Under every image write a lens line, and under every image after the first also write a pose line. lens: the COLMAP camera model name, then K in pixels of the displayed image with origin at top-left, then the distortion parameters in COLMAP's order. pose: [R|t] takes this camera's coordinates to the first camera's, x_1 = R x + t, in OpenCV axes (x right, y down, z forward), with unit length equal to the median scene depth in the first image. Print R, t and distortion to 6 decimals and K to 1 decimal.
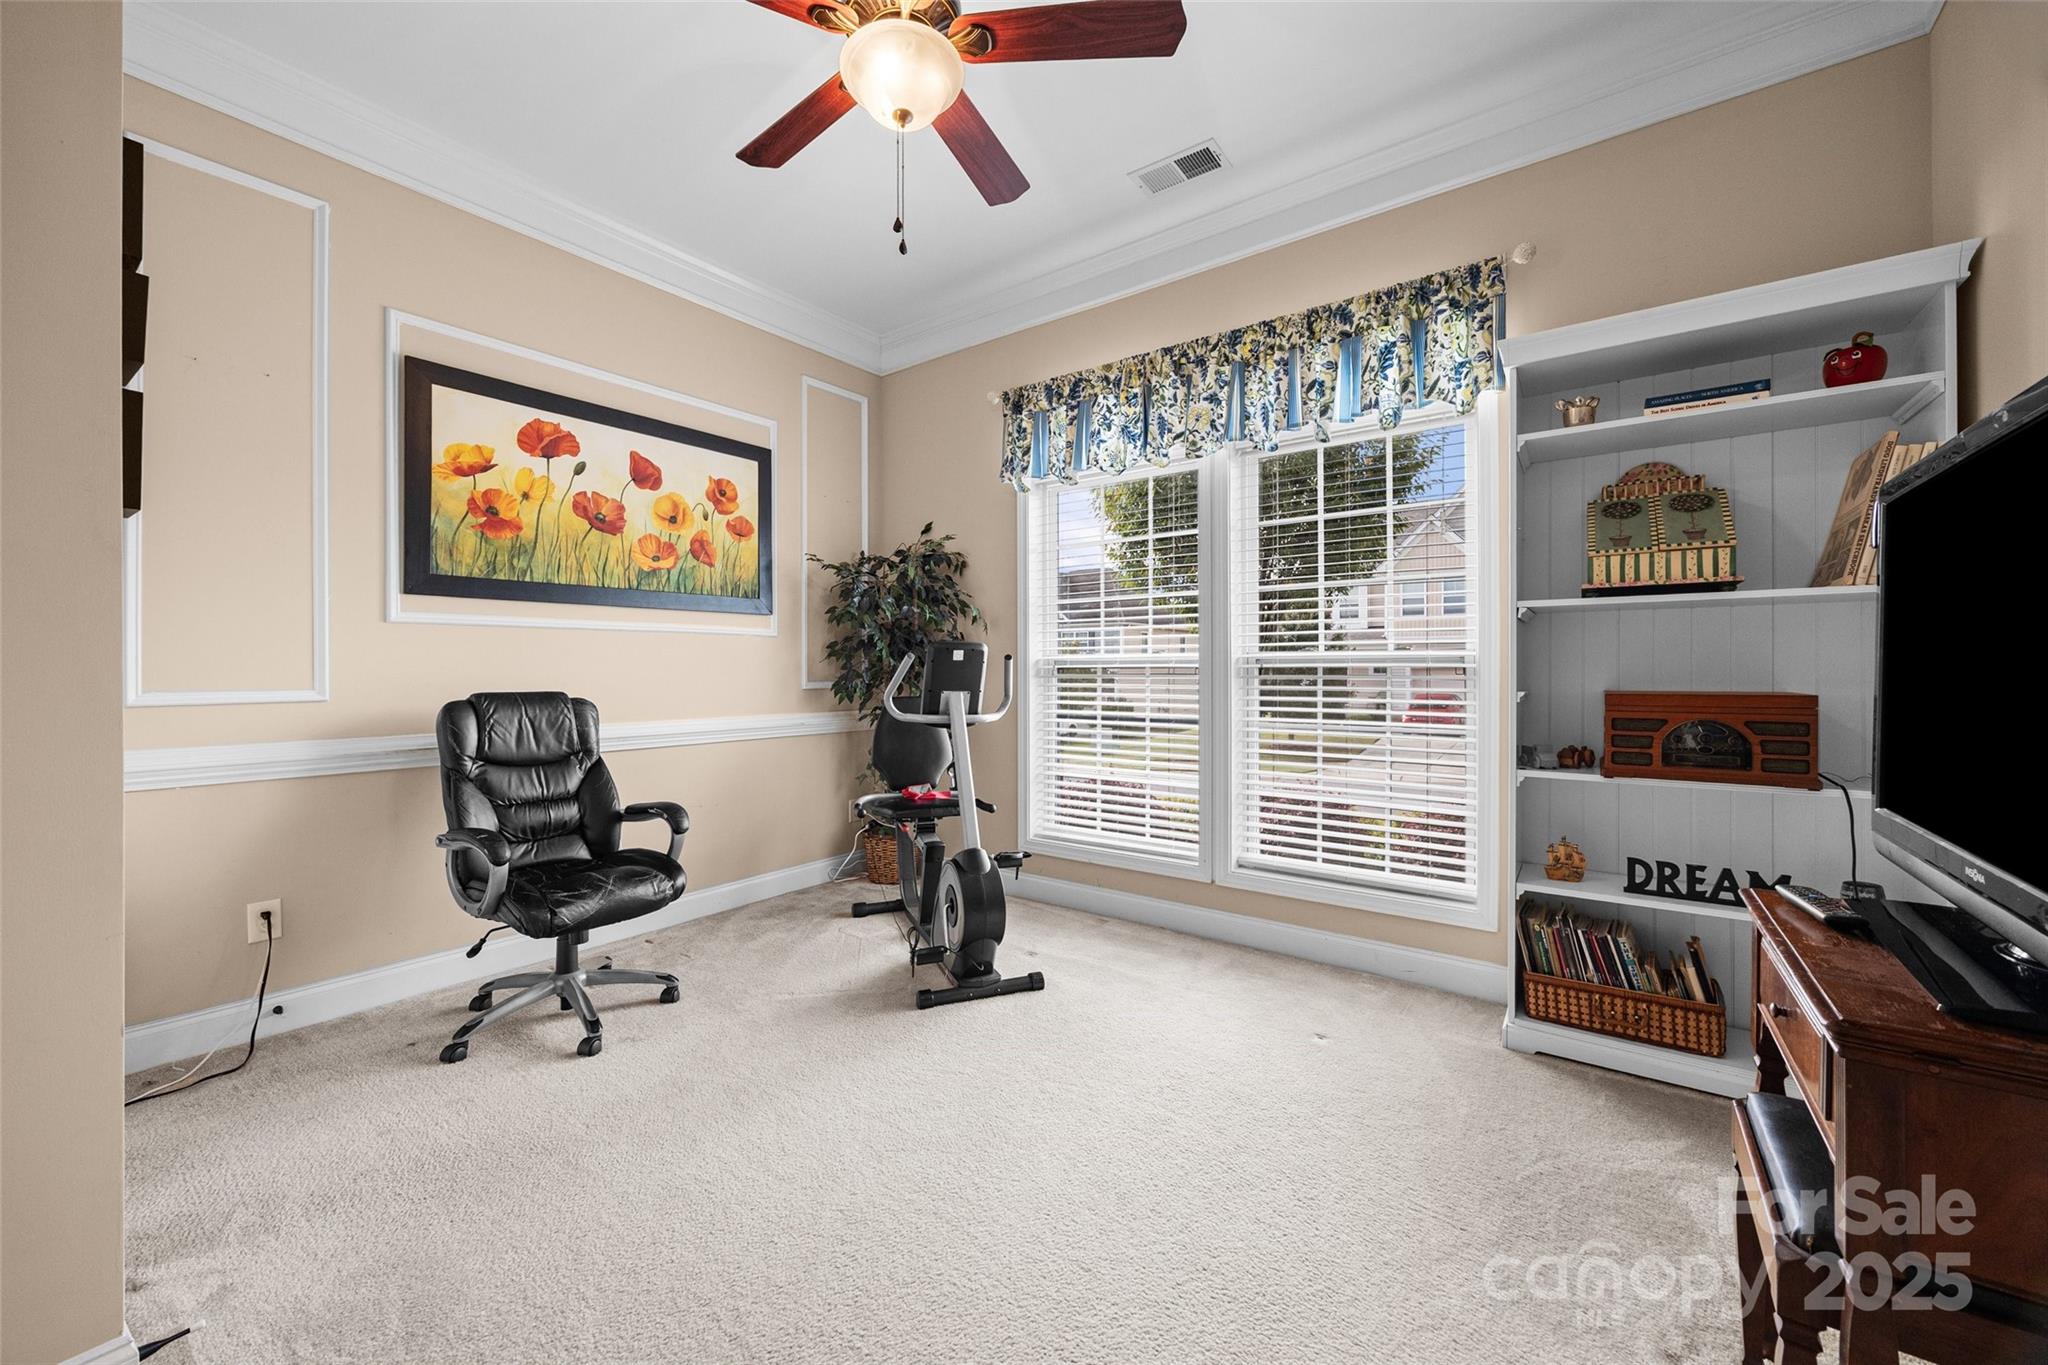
lens RADIAL K [[785.9, 0, 1010.8], [0, 785.9, 669.5], [0, 0, 1]] dist [-0.001681, -0.000337]
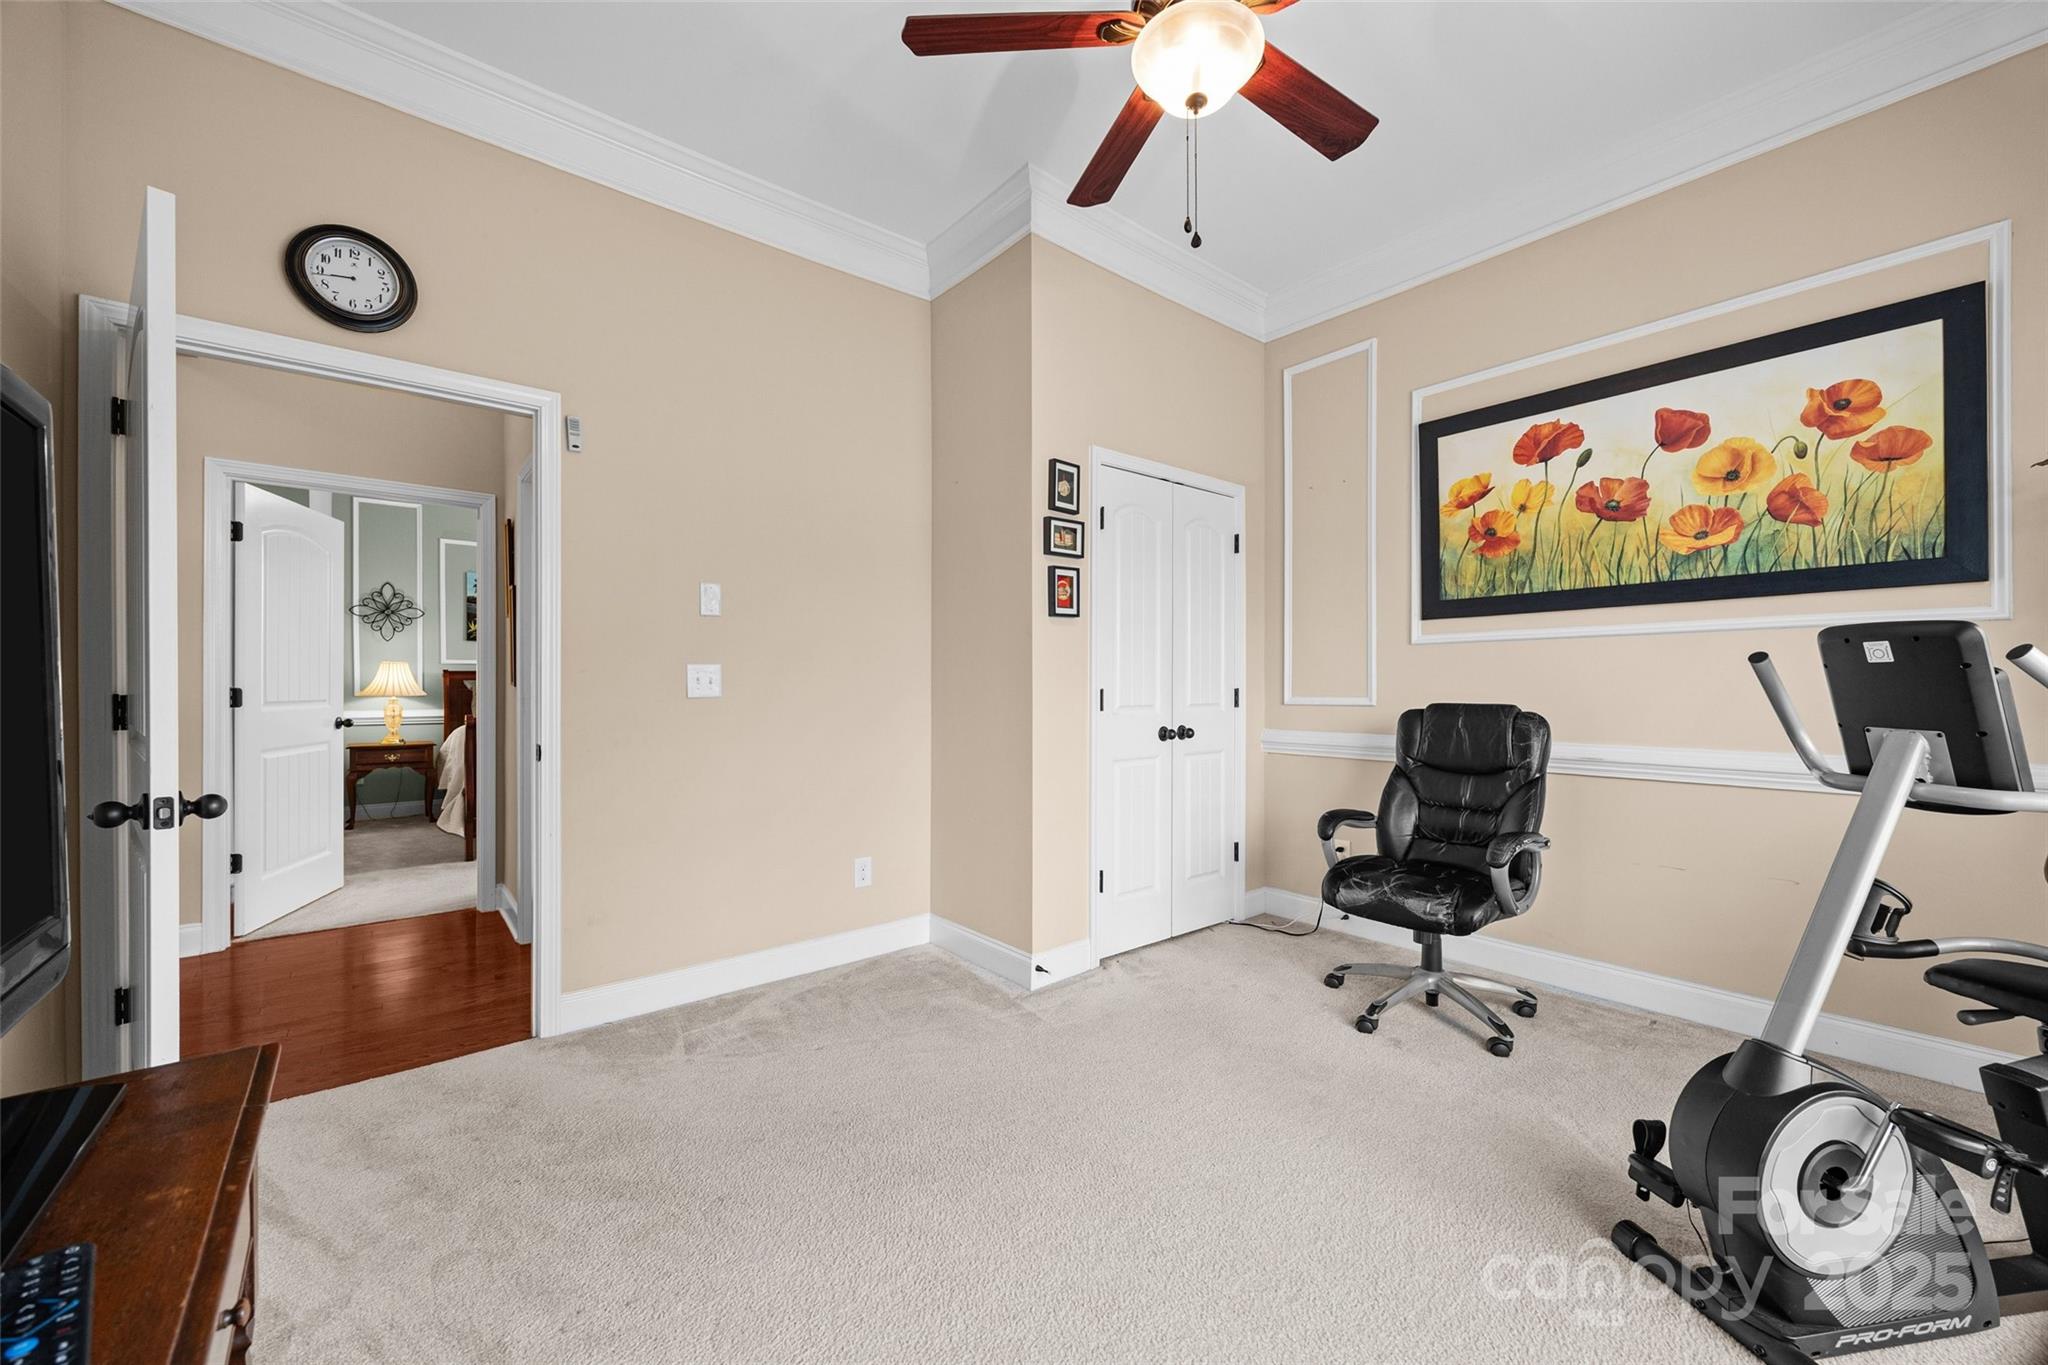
lens RADIAL K [[785.9, 0, 1008.7], [0, 785.9, 687.5], [0, 0, 1]] dist [-0.001681, -0.000337]
pose [[-0.238075, 0.005530, -0.971231, 0.495119], [0.003953, 0.999981, 0.004725, -0.000336], [0.971239, -0.002714, -0.238092, 0.588250]]
